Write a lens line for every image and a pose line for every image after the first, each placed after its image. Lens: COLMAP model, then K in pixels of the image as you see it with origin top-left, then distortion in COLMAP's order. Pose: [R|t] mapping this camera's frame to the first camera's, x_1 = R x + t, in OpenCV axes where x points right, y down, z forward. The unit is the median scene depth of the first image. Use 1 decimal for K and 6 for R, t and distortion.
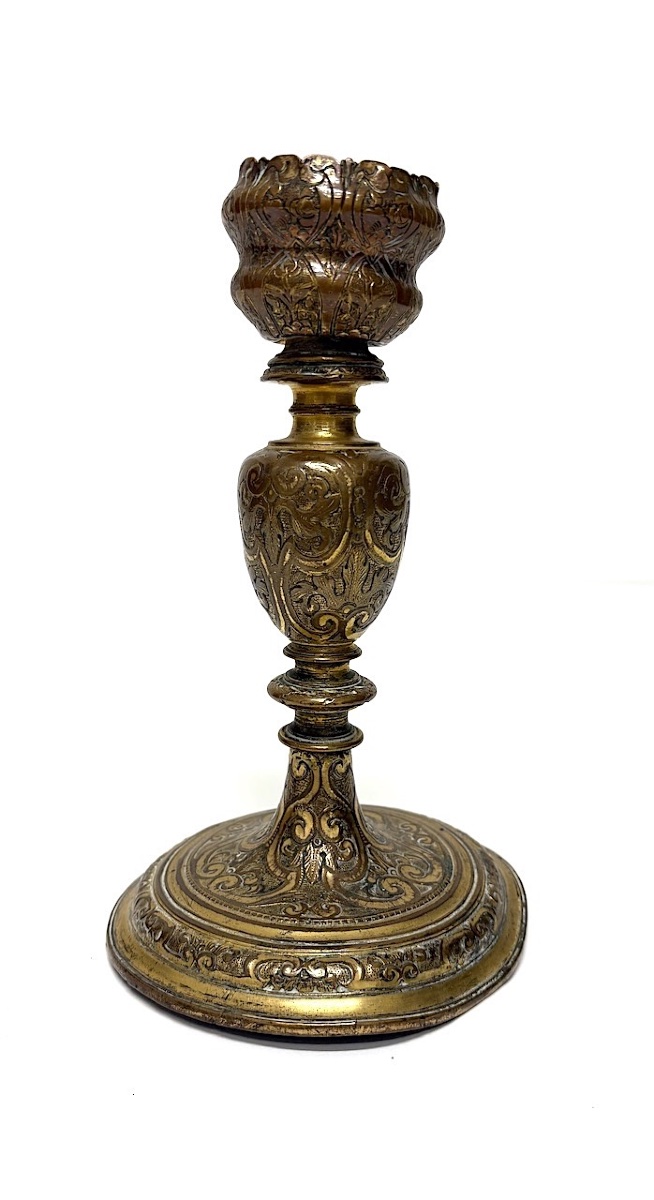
lens RADIAL K [[851.8, 0, 335.2], [0, 851.8, 599.3], [0, 0, 1]] dist [-0.006152, -0.001249]
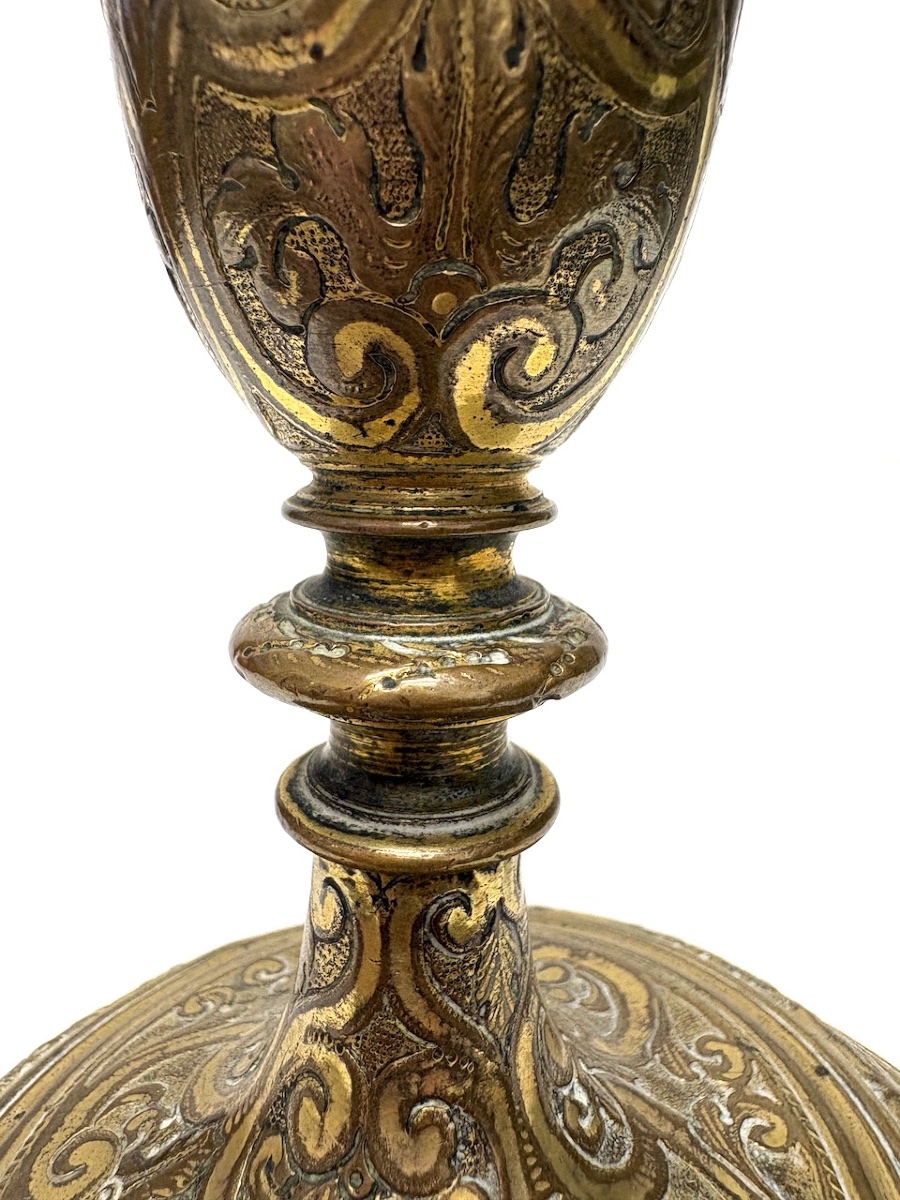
lens RADIAL K [[890.2, 0, 443.8], [0, 890.2, 593.2], [0, 0, 1]] dist [-0.025794, 0.001441]
pose [[0.966124, 0.034323, -0.255787, 0.071191], [-0.014672, 0.996819, 0.078339, 0.067379], [0.257662, -0.071933, 0.963554, 0.717417]]
